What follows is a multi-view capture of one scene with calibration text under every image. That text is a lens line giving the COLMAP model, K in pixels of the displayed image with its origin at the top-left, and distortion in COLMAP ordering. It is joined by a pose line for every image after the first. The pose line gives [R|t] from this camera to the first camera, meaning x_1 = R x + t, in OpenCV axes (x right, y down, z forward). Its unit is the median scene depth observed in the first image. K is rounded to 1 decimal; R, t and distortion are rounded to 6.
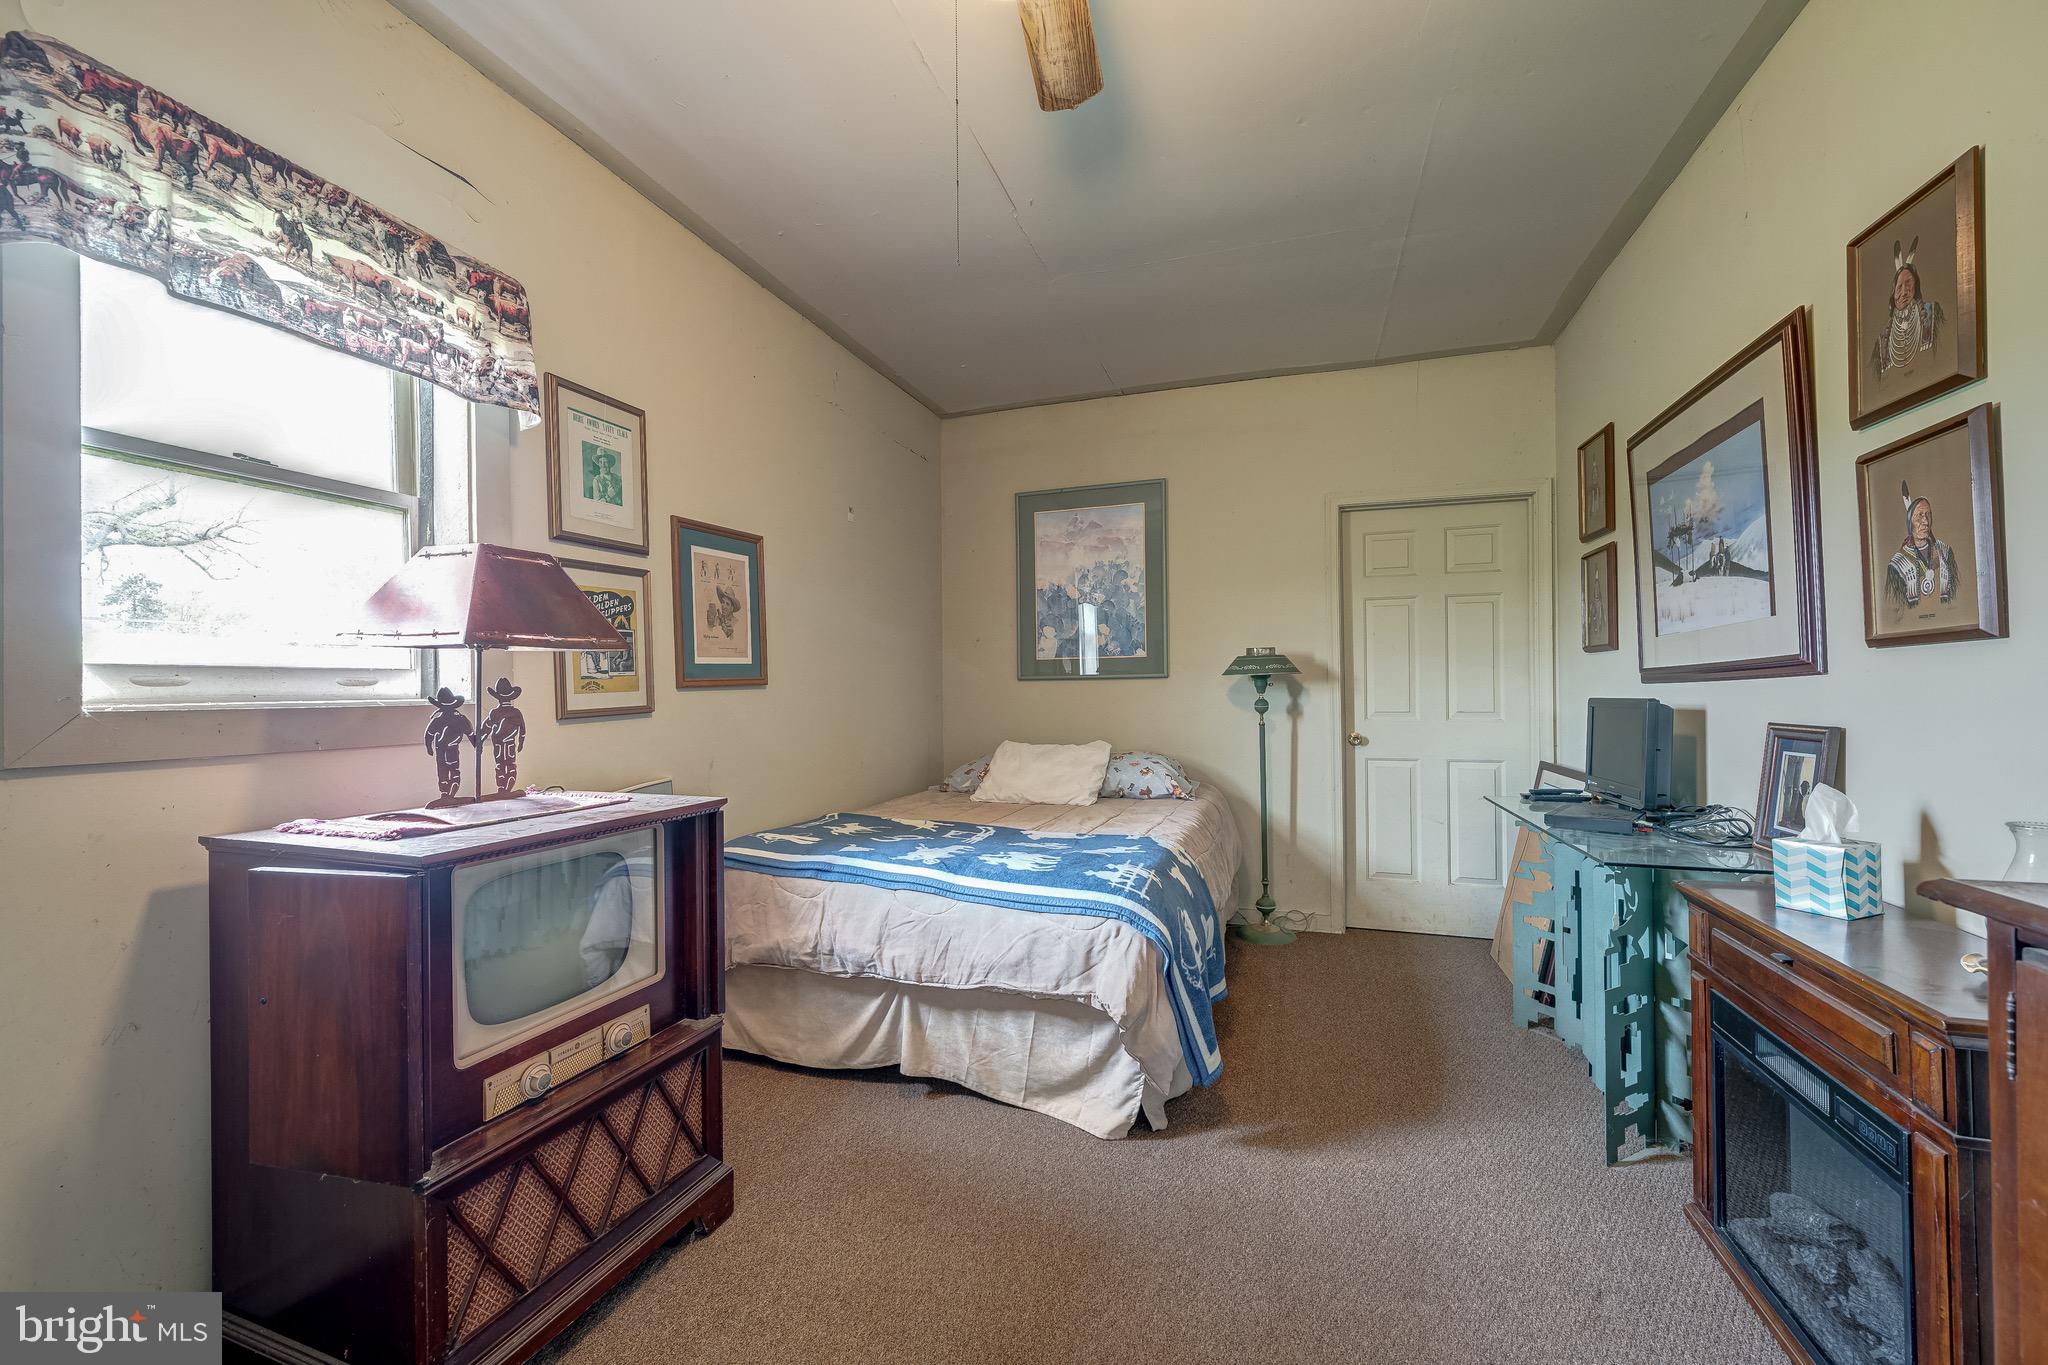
lens RADIAL K [[801.4, 0, 1024.0], [0, 801.4, 682.5], [0, 0, 1]] dist [0.001121, -0.000183]
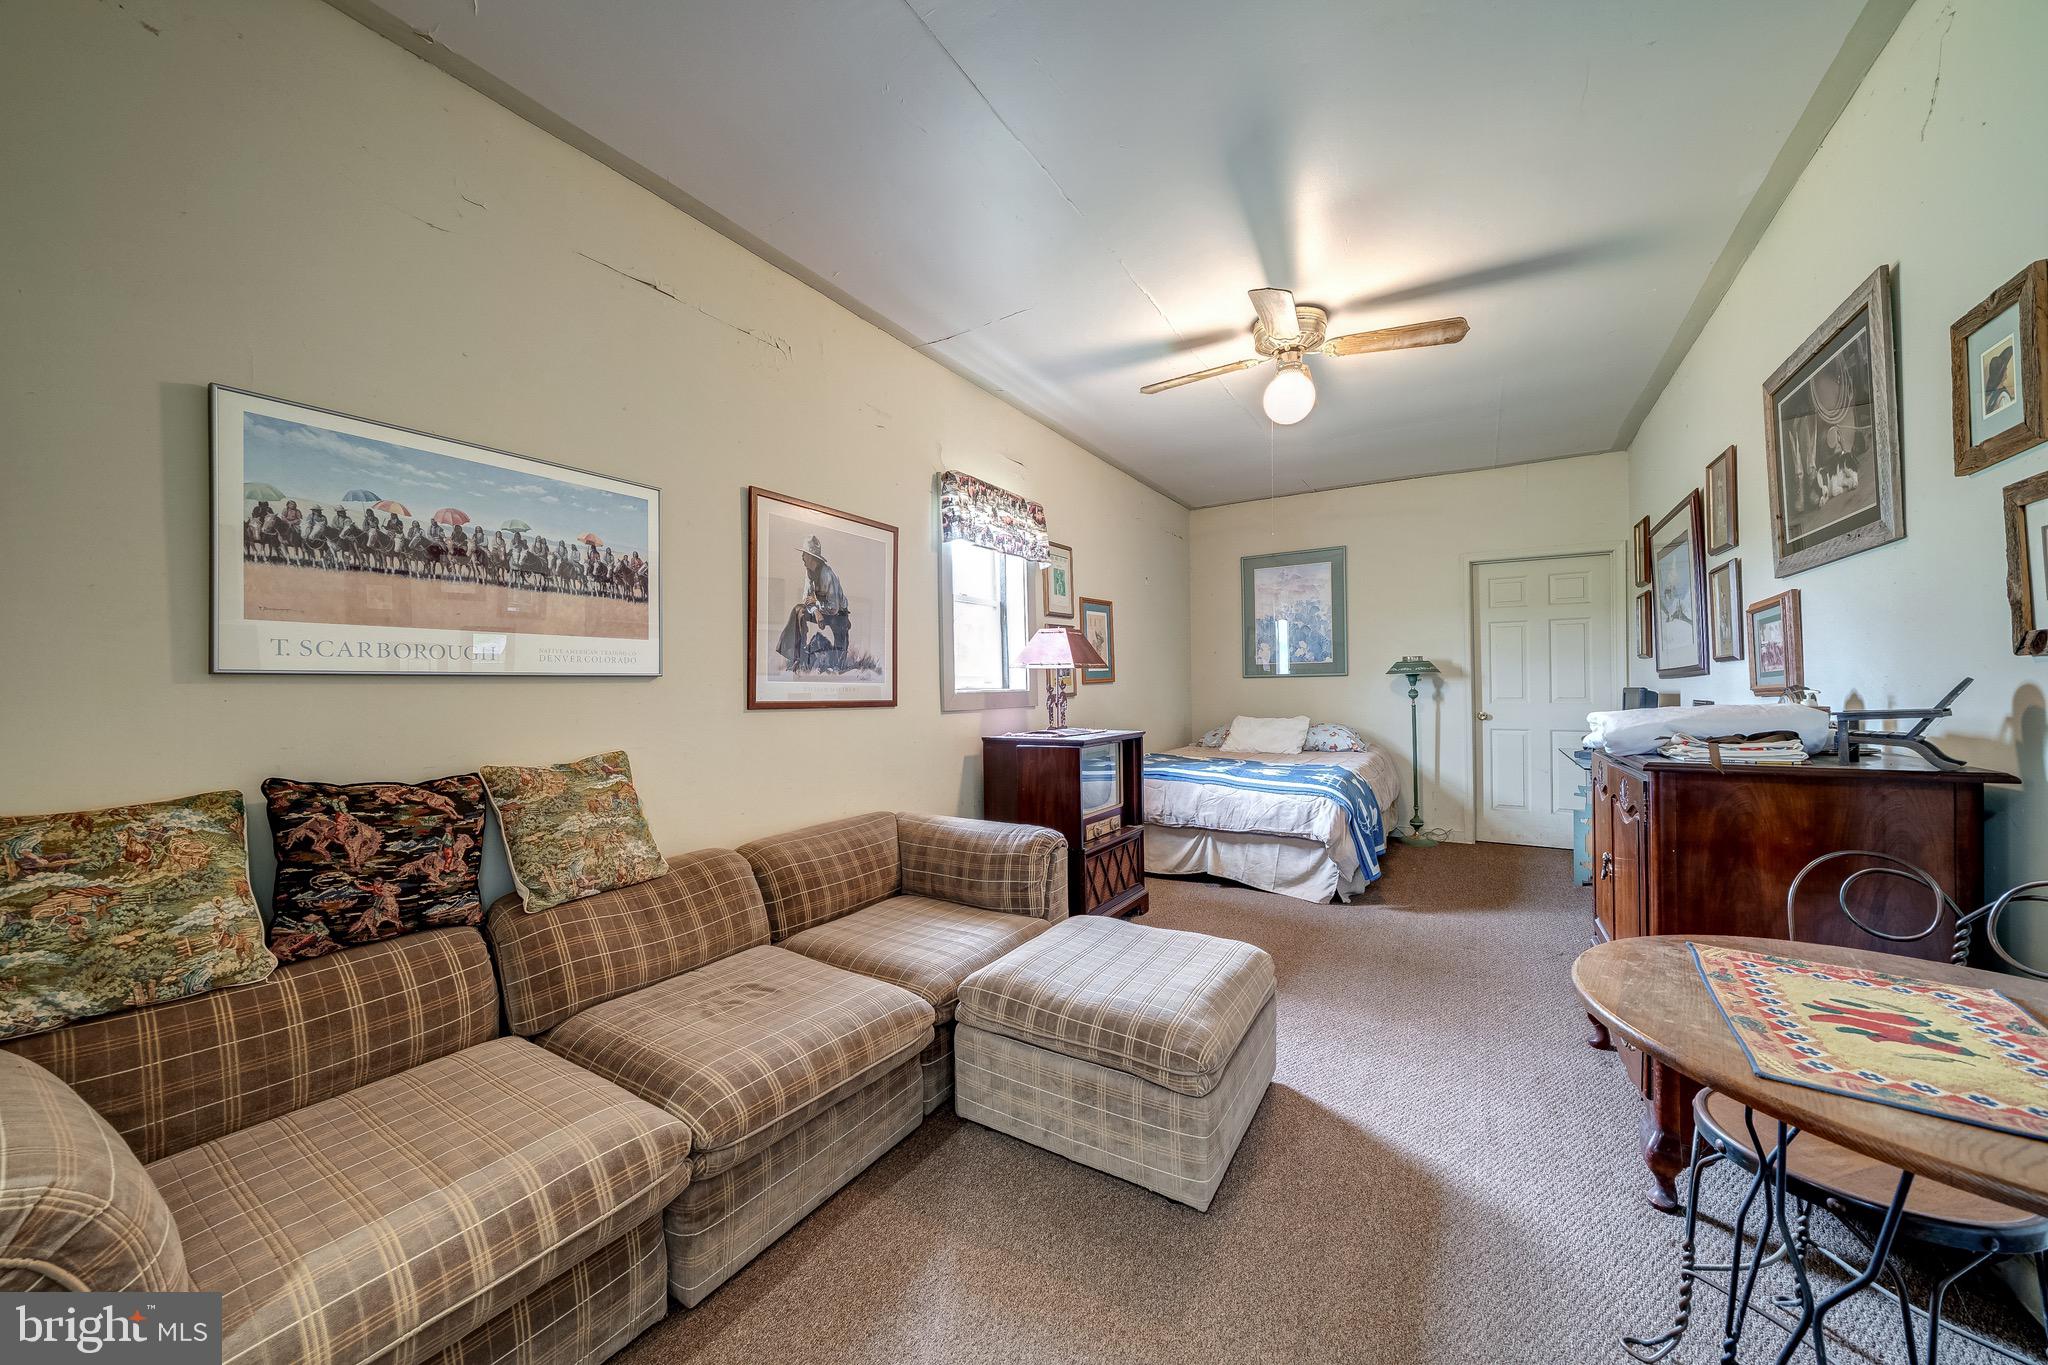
lens RADIAL K [[712.4, 0, 1024.0], [0, 712.4, 682.5], [0, 0, 1]] dist [-0.000703, -0.000010]
pose [[0.970874, -0.003889, -0.239558, -0.174129], [0.005393, 0.999970, 0.005626, -0.007450], [0.239529, -0.006755, 0.970866, -0.862196]]
